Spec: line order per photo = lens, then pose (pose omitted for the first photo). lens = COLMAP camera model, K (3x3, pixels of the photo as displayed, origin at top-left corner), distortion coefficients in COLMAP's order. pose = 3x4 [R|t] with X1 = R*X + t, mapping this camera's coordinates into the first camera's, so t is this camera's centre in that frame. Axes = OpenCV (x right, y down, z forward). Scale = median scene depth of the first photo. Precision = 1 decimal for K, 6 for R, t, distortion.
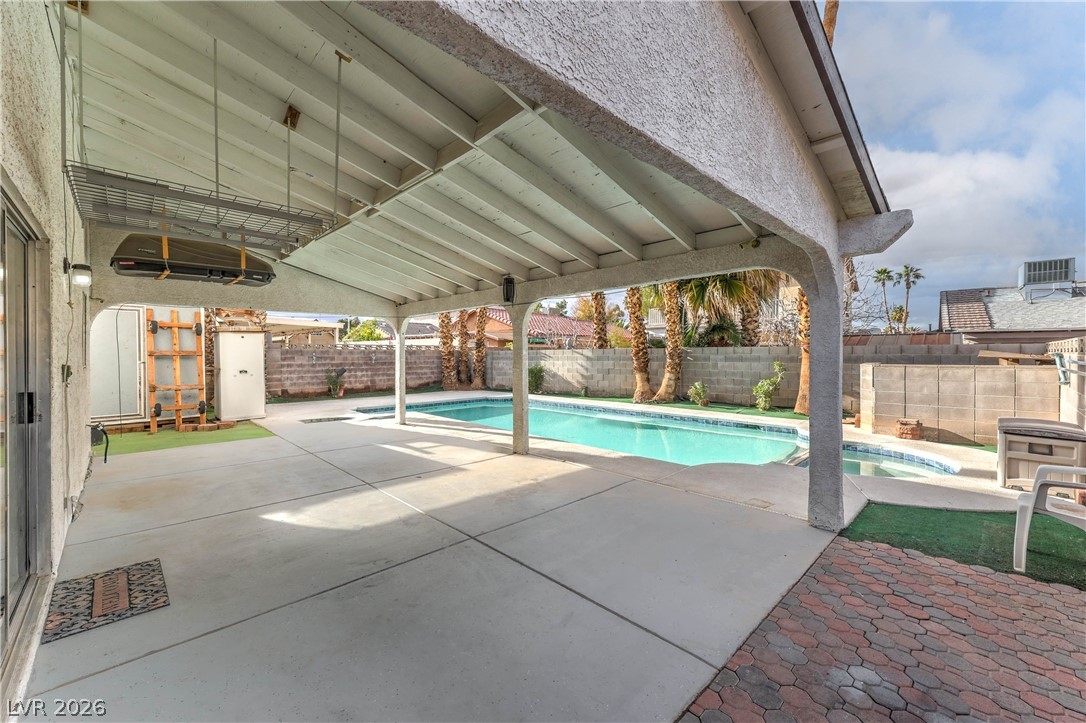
lens RADIAL K [[437.1, 0, 541.2], [0, 437.1, 356.7], [0, 0, 1]] dist [-0.001842, 0.001383]
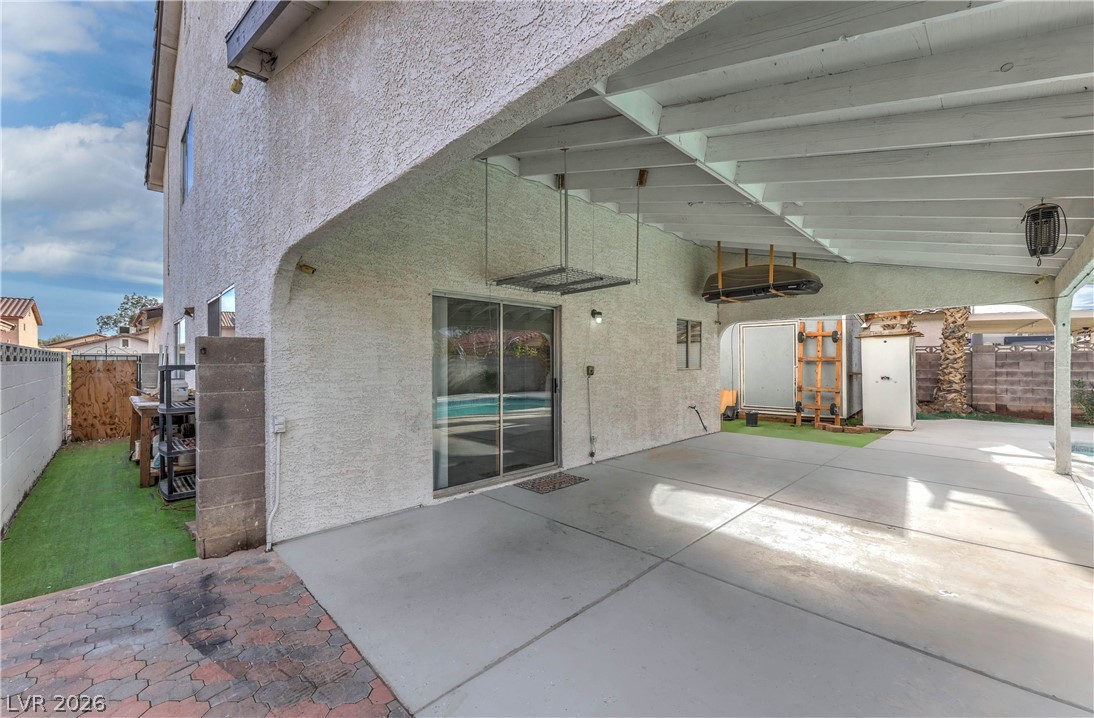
lens RADIAL K [[440.3, 0, 547.9], [0, 440.3, 363.6], [0, 0, 1]] dist [-0.001842, 0.001383]
pose [[0.015033, 0.006847, -0.999864, 0.291092], [-0.002590, 0.999973, 0.006808, -0.001876], [0.999884, 0.002487, 0.015050, 0.280540]]
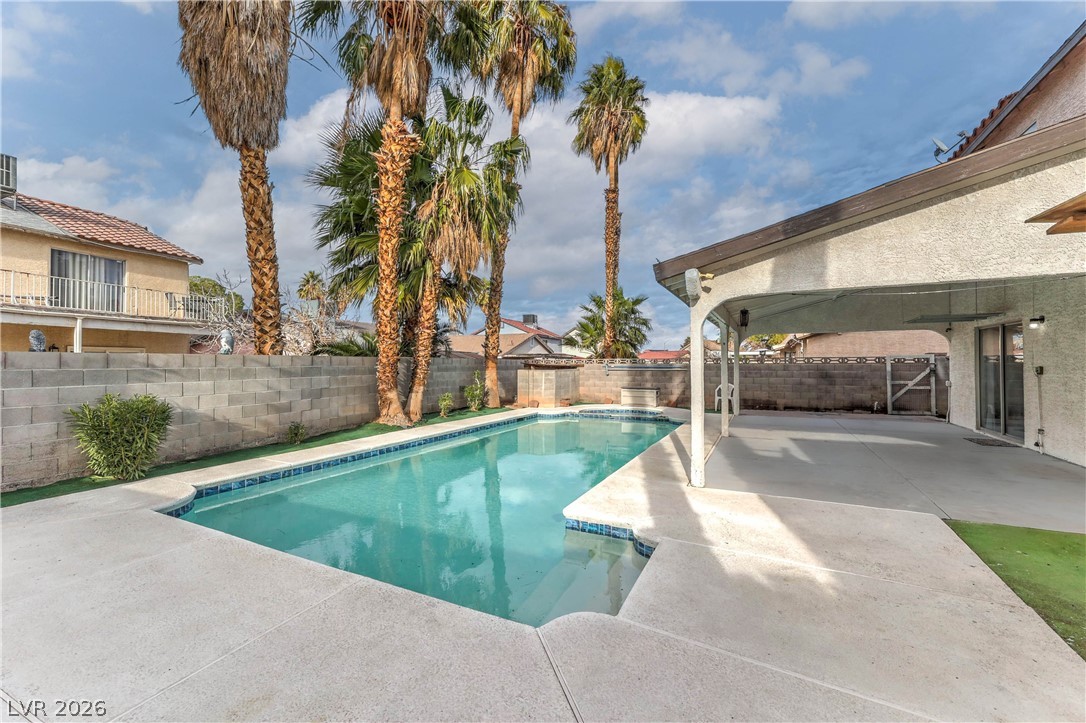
lens RADIAL K [[437.1, 0, 548.4], [0, 437.1, 363.4], [0, 0, 1]] dist [-0.001842, 0.001383]
pose [[-0.337120, 0.005951, 0.941443, -0.812803], [0.008761, 0.999957, -0.003183, -0.004041], [-0.941421, 0.007175, -0.337158, 1.417863]]
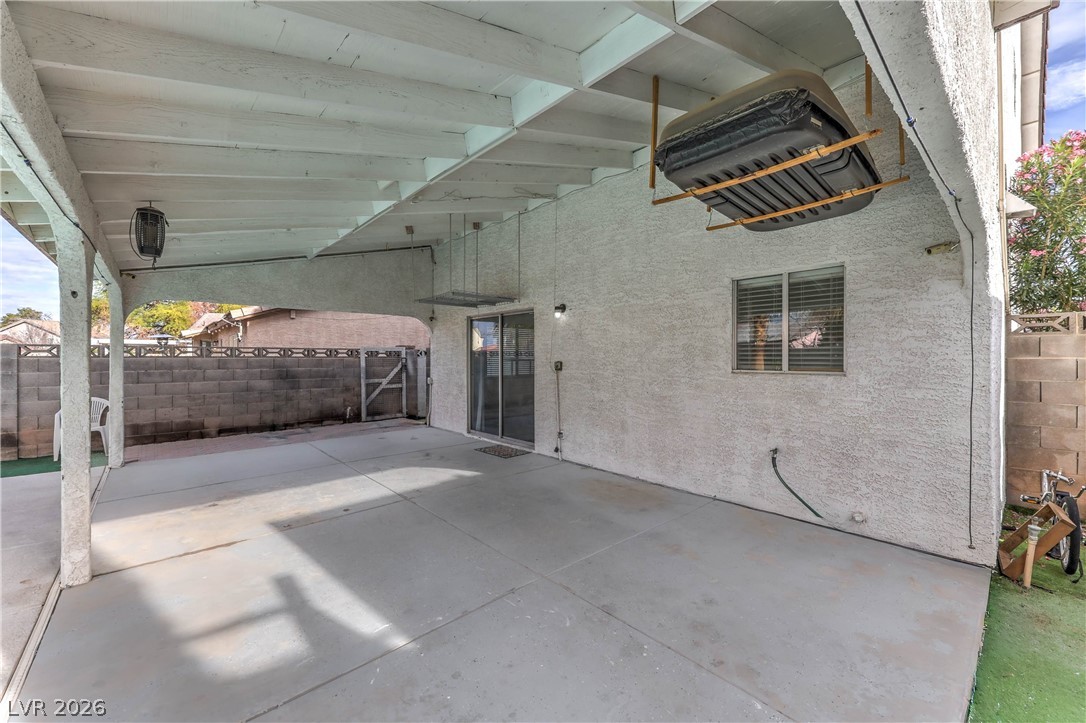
lens RADIAL K [[437.1, 0, 543.8], [0, 437.1, 357.5], [0, 0, 1]] dist [-0.001842, 0.001383]
pose [[-0.999246, 0.001799, 0.038772, -0.388203], [0.001999, 0.999985, 0.005129, -0.003353], [-0.038762, 0.005203, -0.999235, 1.030497]]
